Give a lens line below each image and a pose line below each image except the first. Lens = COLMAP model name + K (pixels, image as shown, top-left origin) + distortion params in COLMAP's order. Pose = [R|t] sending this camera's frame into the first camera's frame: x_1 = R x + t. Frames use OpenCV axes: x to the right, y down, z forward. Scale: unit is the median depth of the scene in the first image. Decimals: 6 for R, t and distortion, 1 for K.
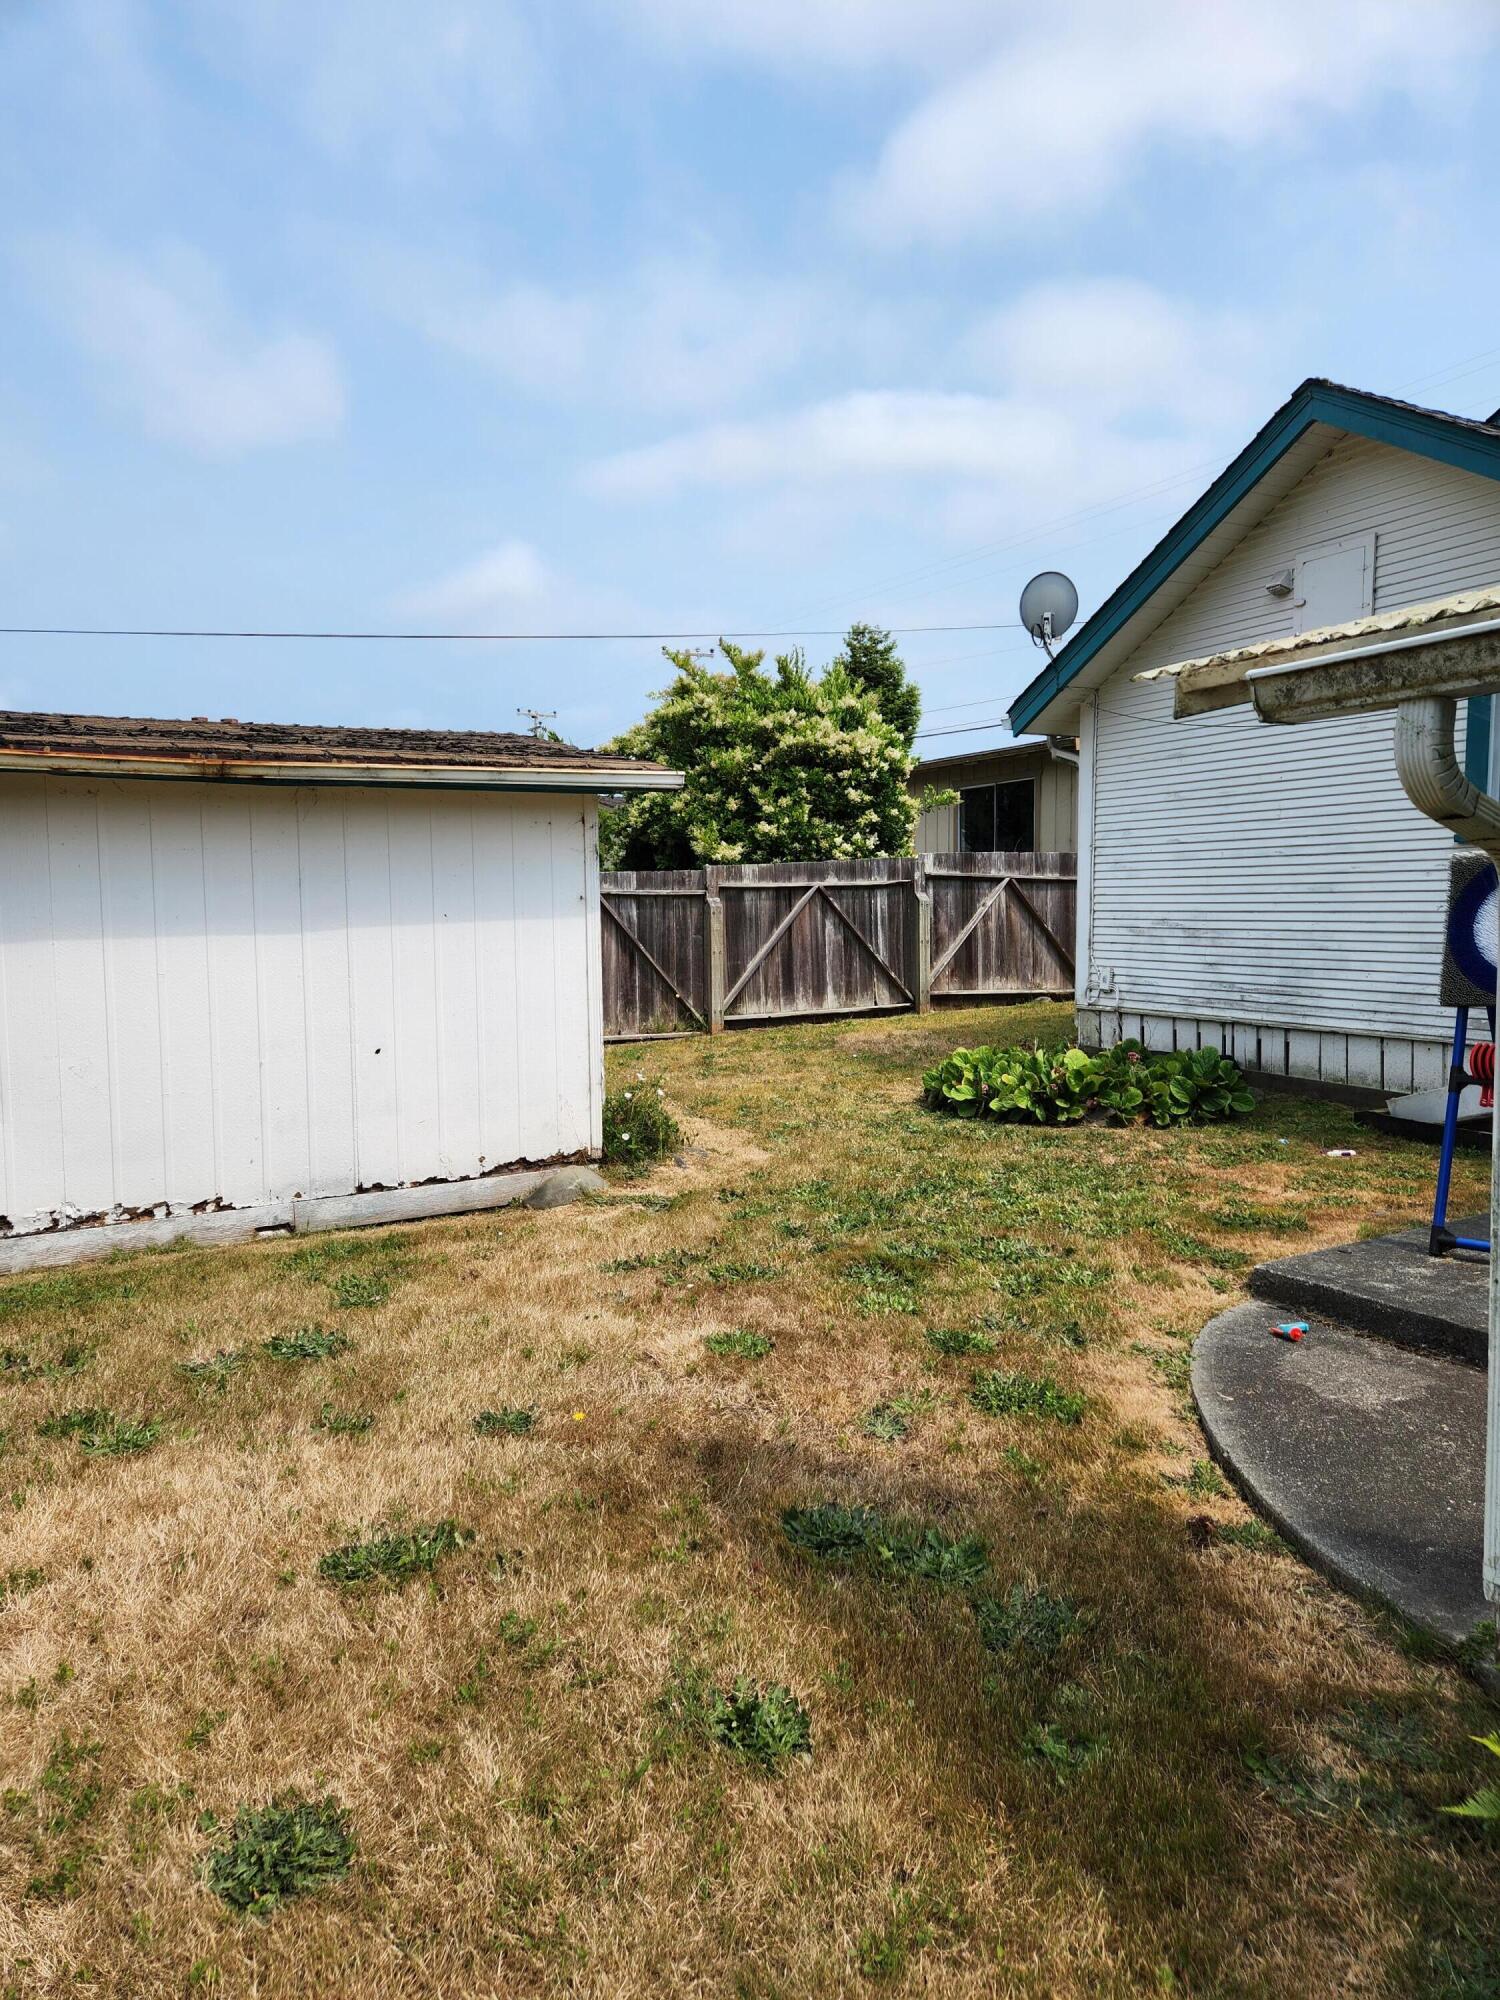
lens RADIAL K [[1329.1, 0, 761.3], [0, 1329.1, 975.2], [0, 0, 1]] dist [0.089888, -0.073307]
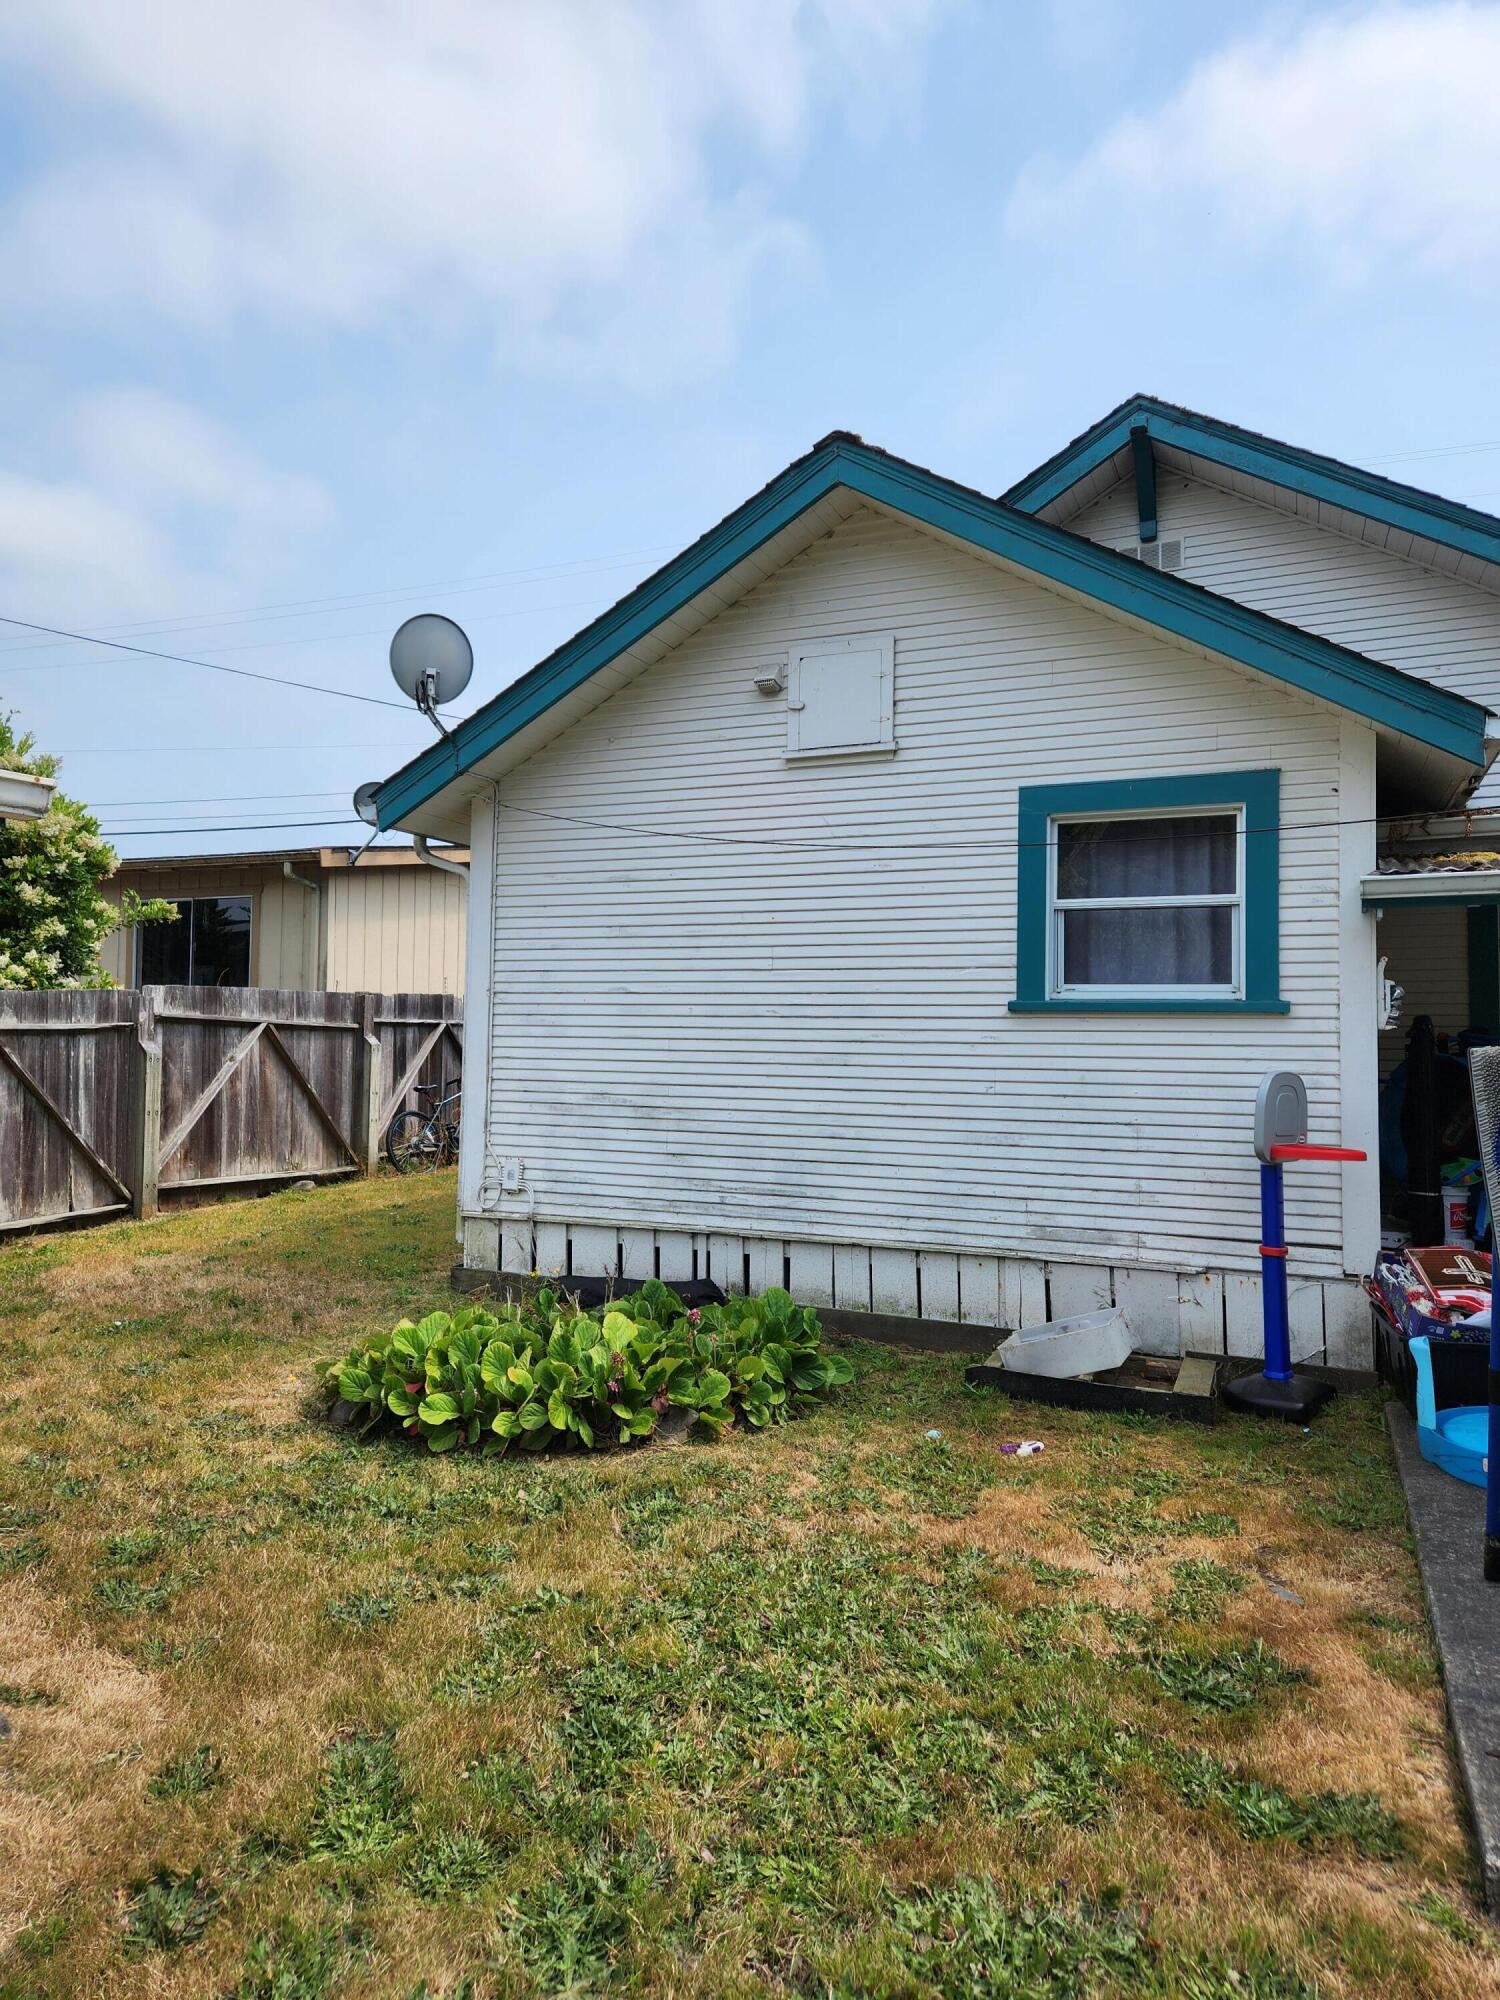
lens RADIAL K [[1329.1, 0, 761.3], [0, 1329.1, 975.2], [0, 0, 1]] dist [0.089888, -0.073307]
pose [[0.788247, 0.049205, 0.613389, -0.083586], [0.013526, 0.995172, -0.097213, -0.031972], [-0.615211, 0.084924, 0.783775, 0.337695]]
